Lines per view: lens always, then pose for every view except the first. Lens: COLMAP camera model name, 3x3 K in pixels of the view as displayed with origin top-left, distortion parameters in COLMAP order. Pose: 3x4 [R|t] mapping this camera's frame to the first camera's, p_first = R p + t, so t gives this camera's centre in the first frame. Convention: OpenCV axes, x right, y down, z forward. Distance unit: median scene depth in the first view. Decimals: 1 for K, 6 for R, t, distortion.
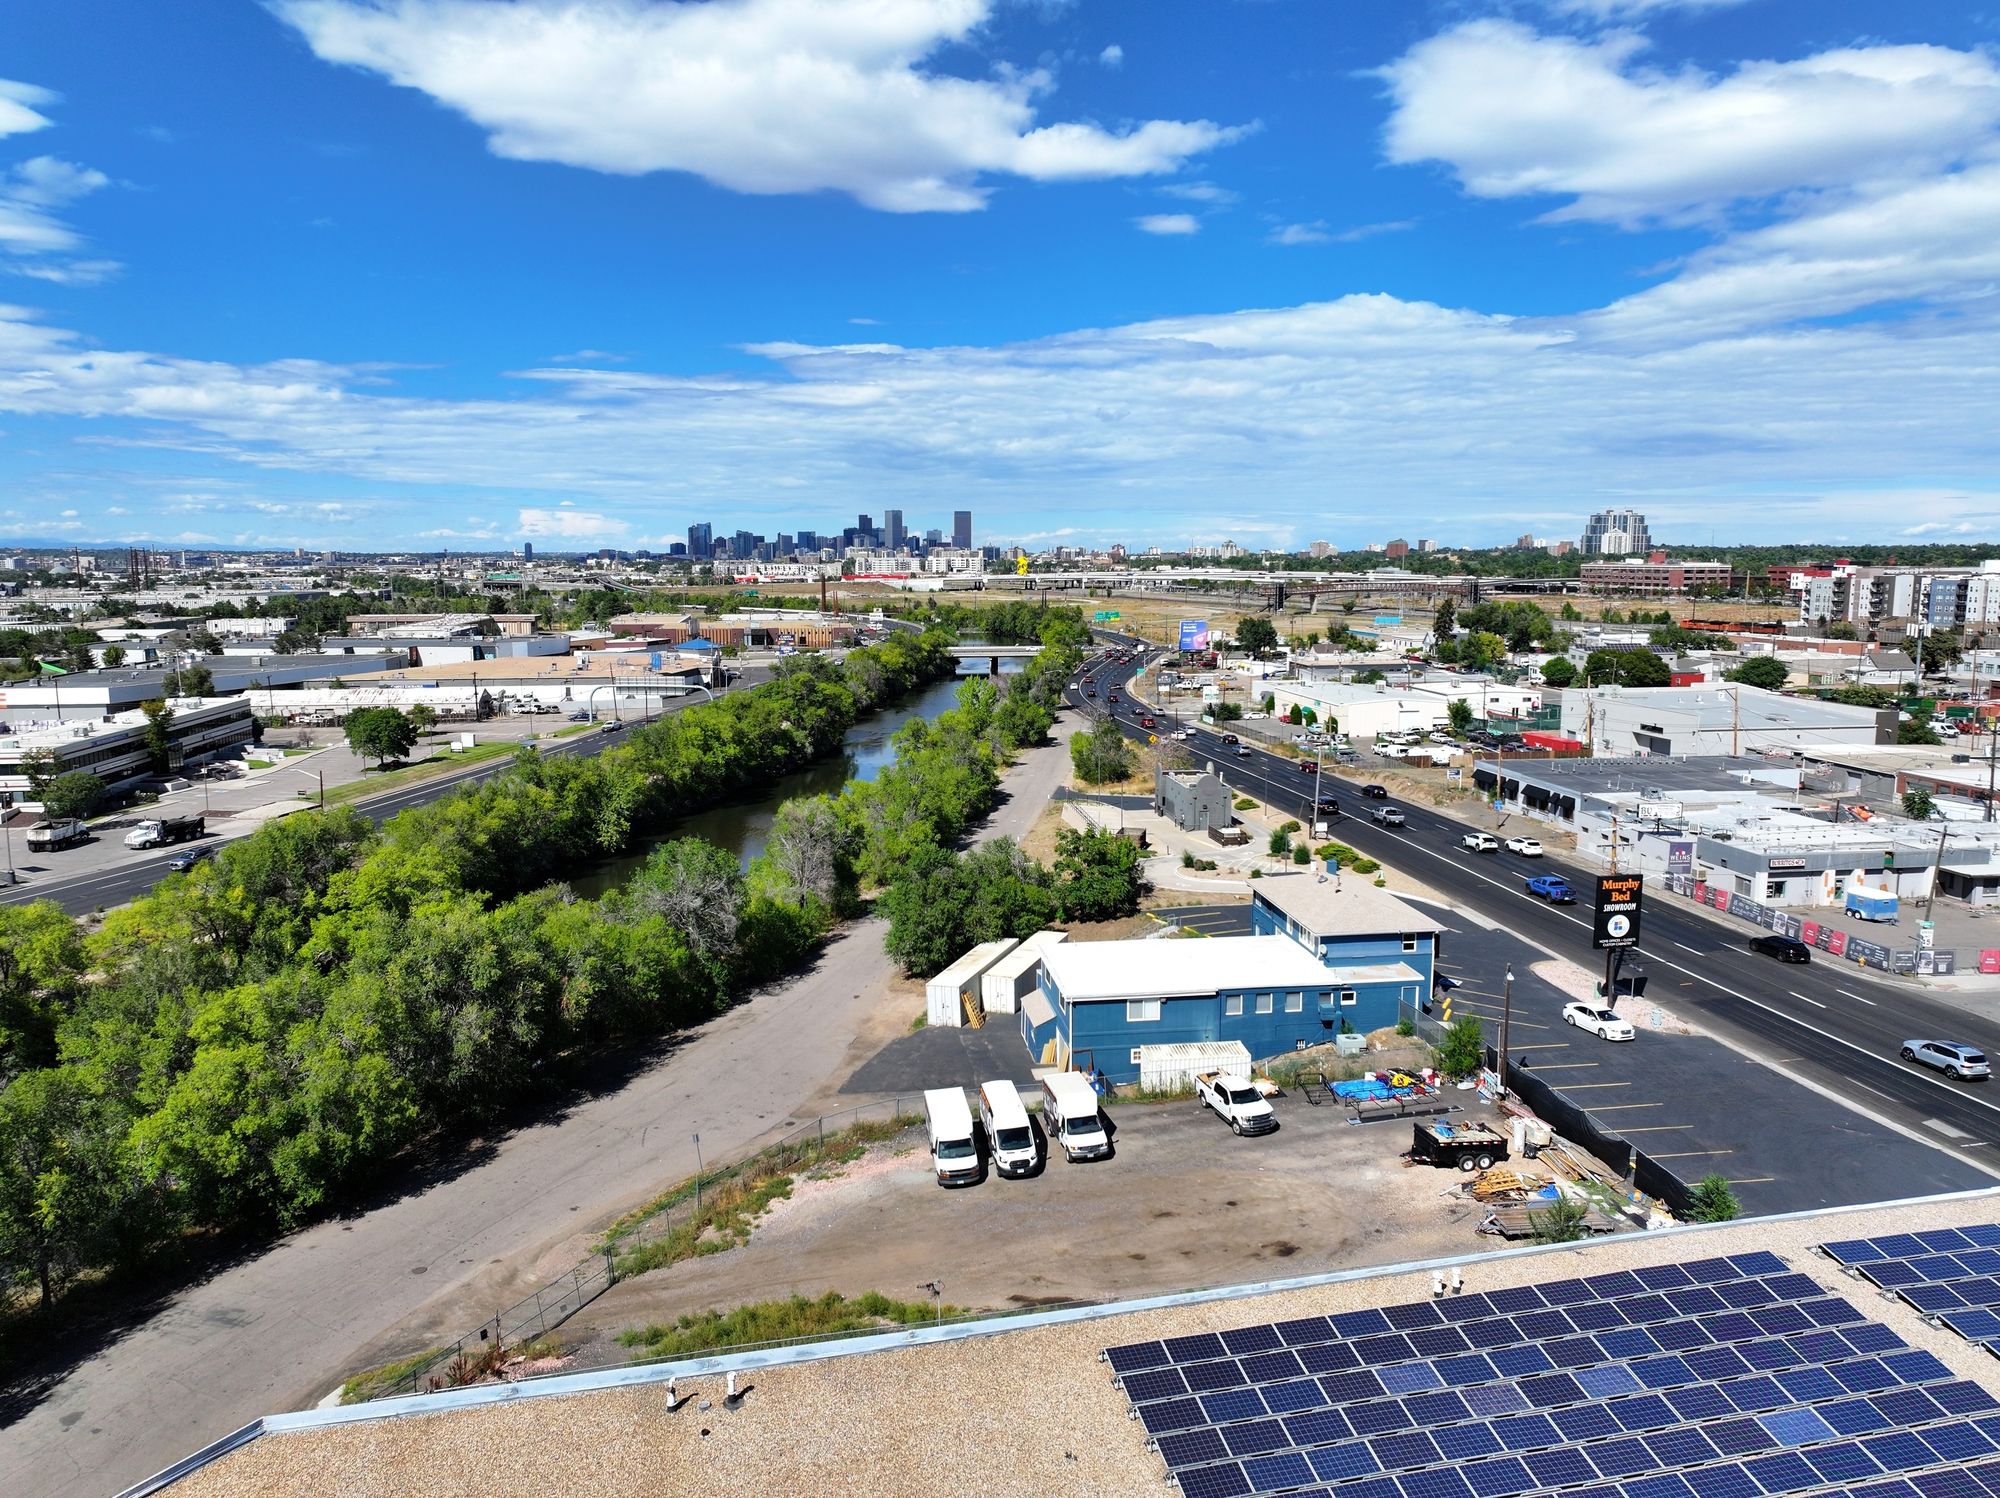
lens RADIAL K [[1395.8, 0, 1009.4], [0, 1395.8, 748.5], [0, 0, 1]] dist [-0.000981, 0.016978]
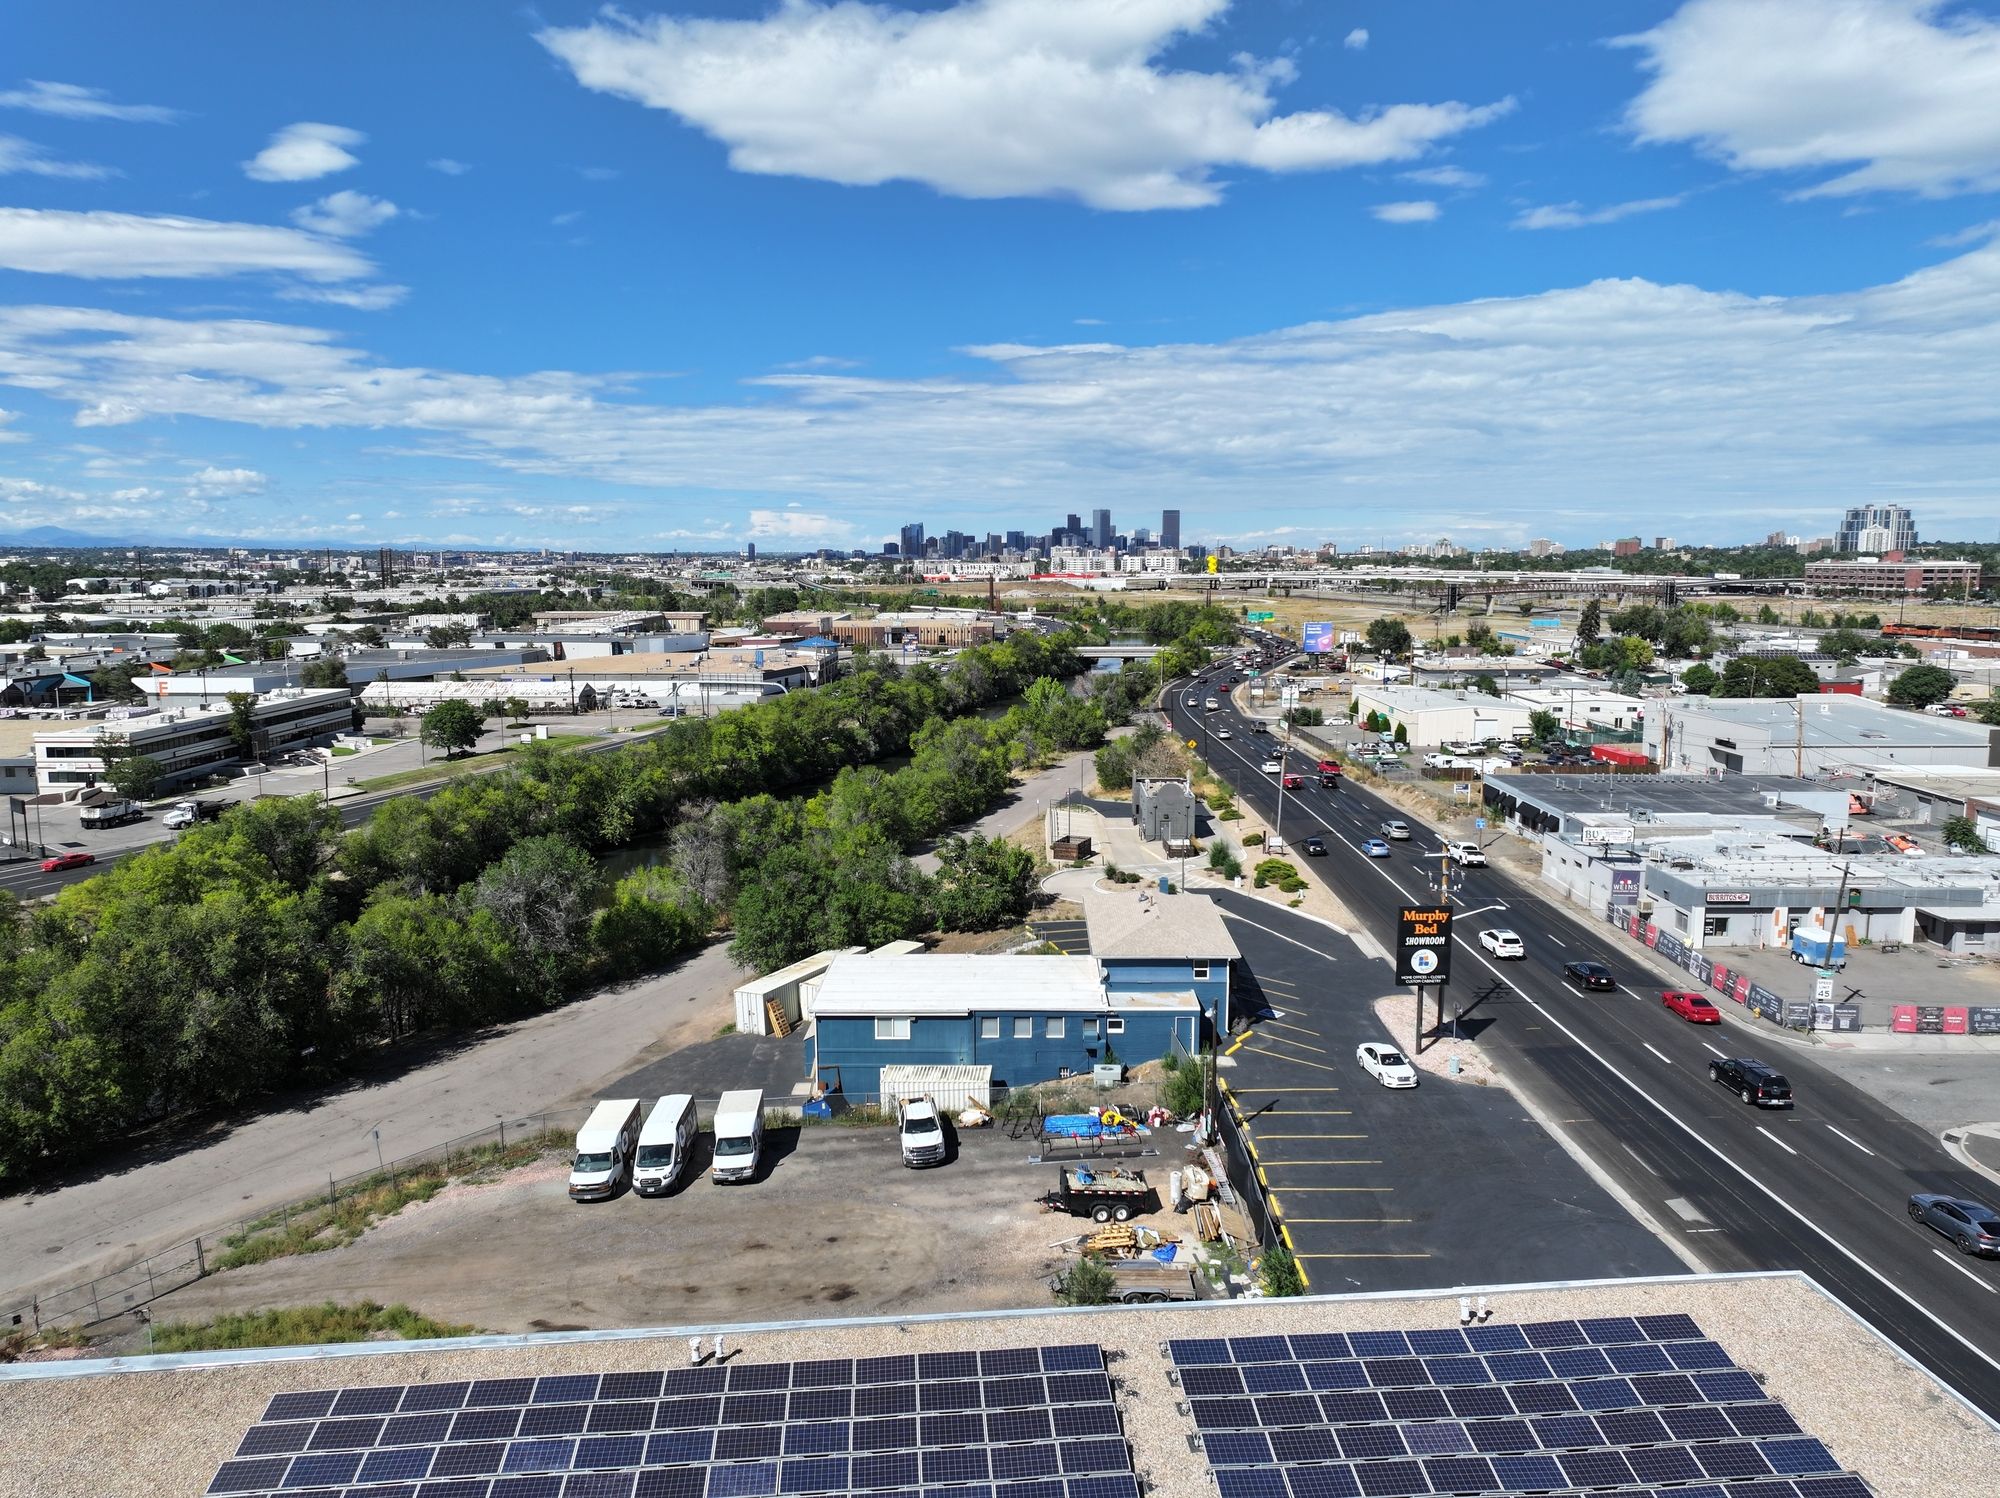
lens RADIAL K [[1395.8, 0, 1008.7], [0, 1395.8, 752.1], [0, 0, 1]] dist [-0.000981, 0.016978]
pose [[0.988595, 0.020249, -0.149233, 0.241449], [-0.019796, 0.999794, 0.004521, -0.006424], [0.149294, -0.001516, 0.988792, 0.048315]]
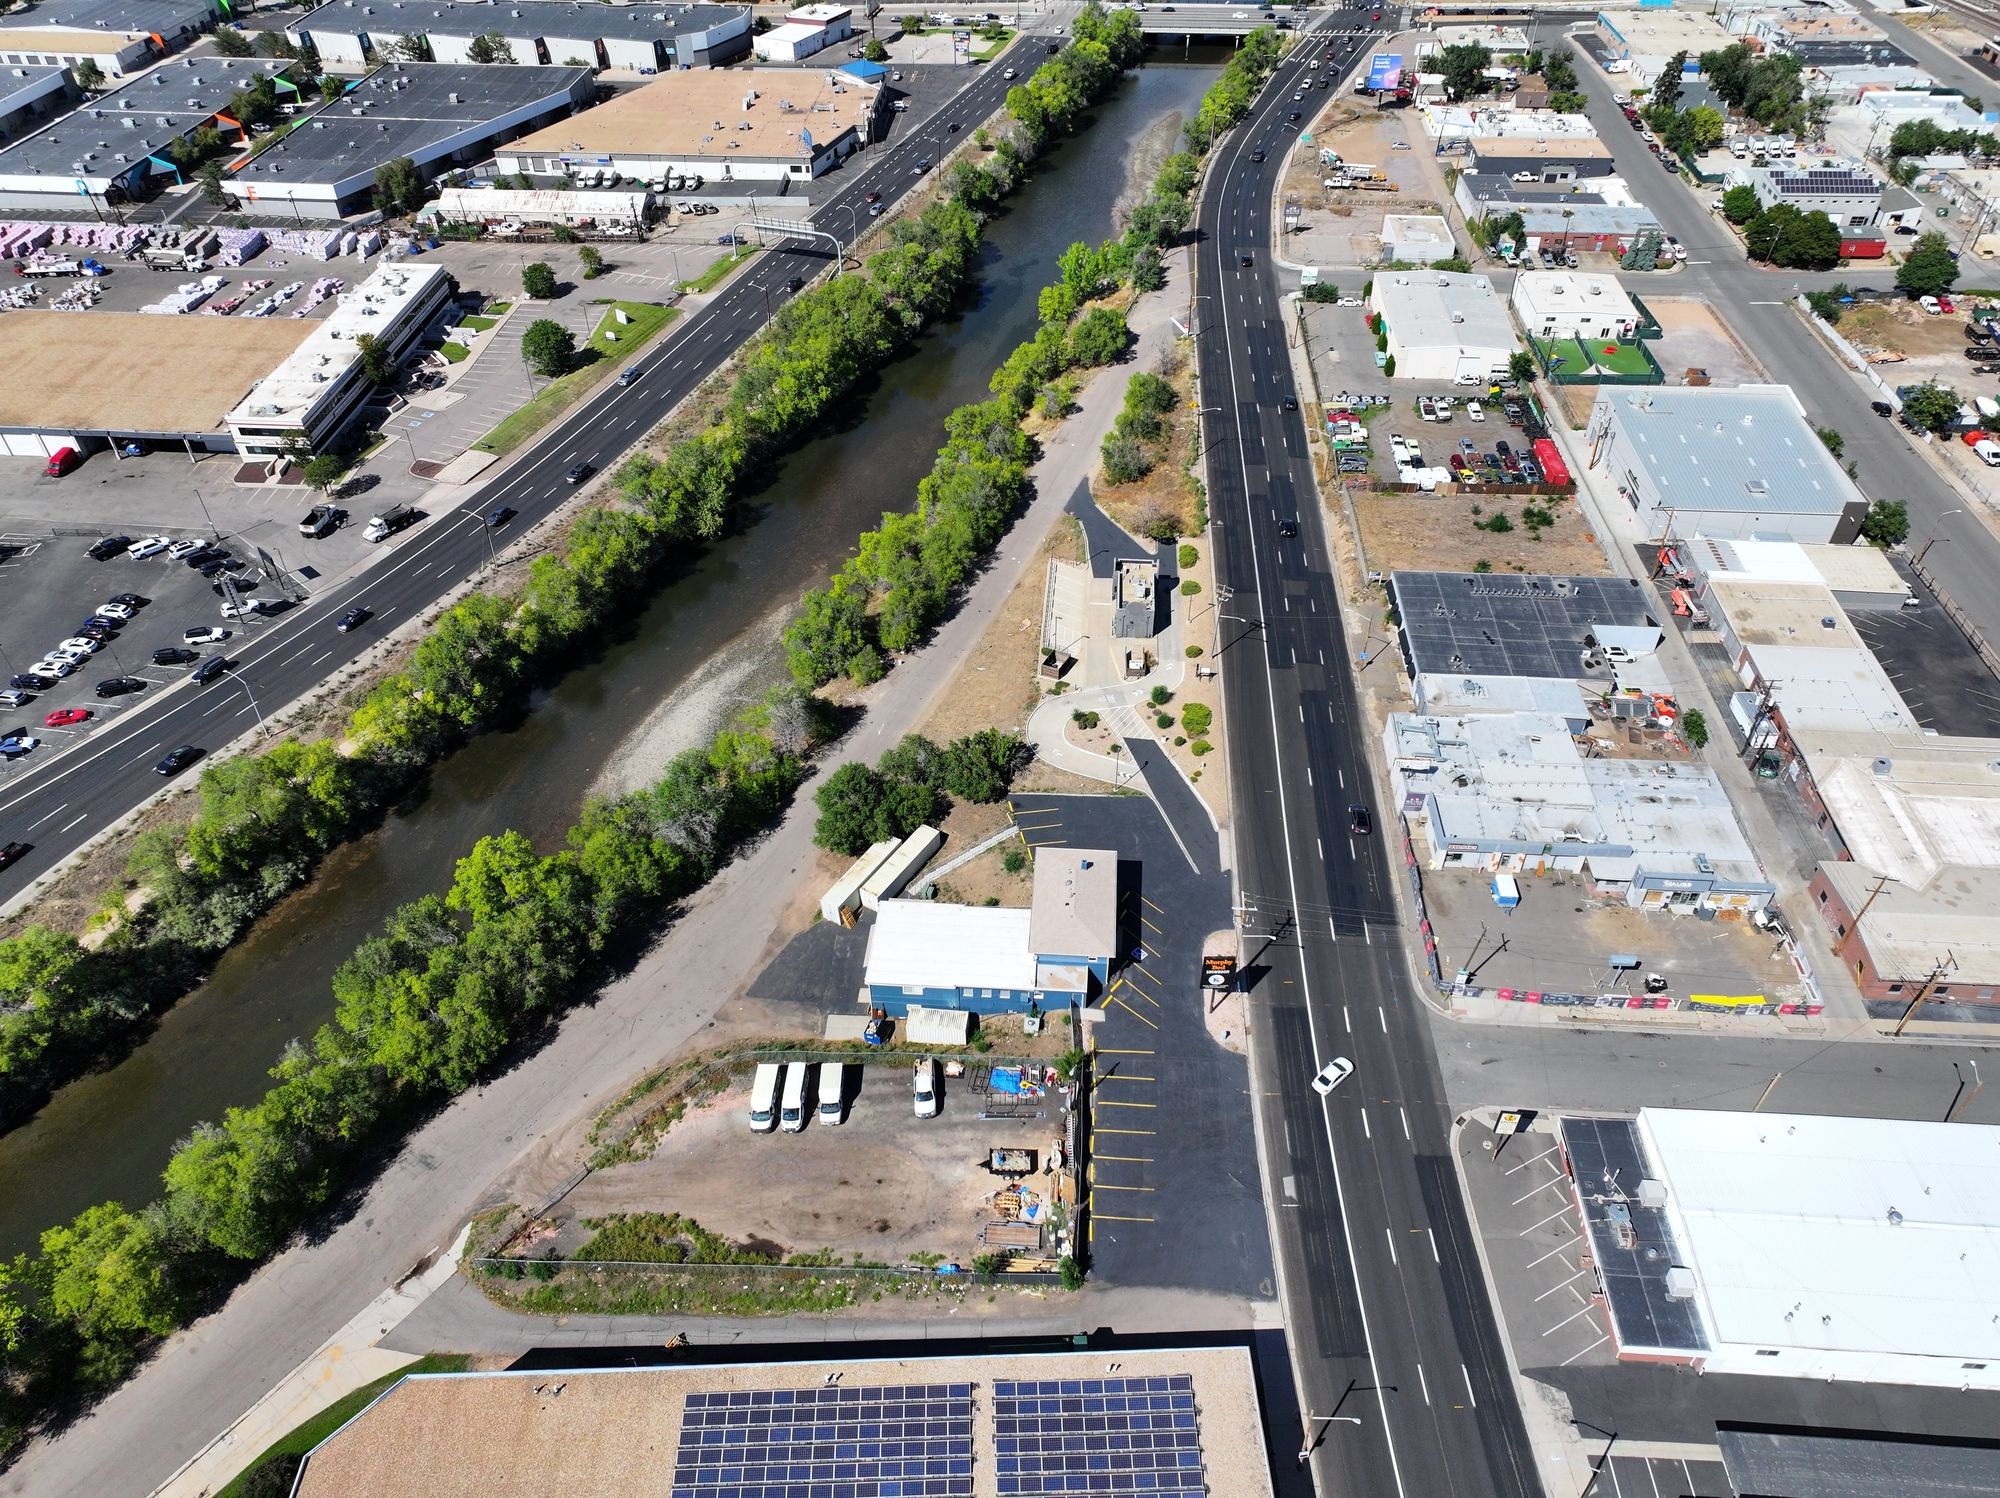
lens RADIAL K [[1395.8, 0, 1009.9], [0, 1395.8, 736.8], [0, 0, 1]] dist [-0.000981, 0.016978]
pose [[0.978856, 0.134374, -0.154222, 0.331613], [-0.029112, 0.837800, 0.545200, -0.766928], [0.202468, -0.529183, 0.823998, -0.162270]]
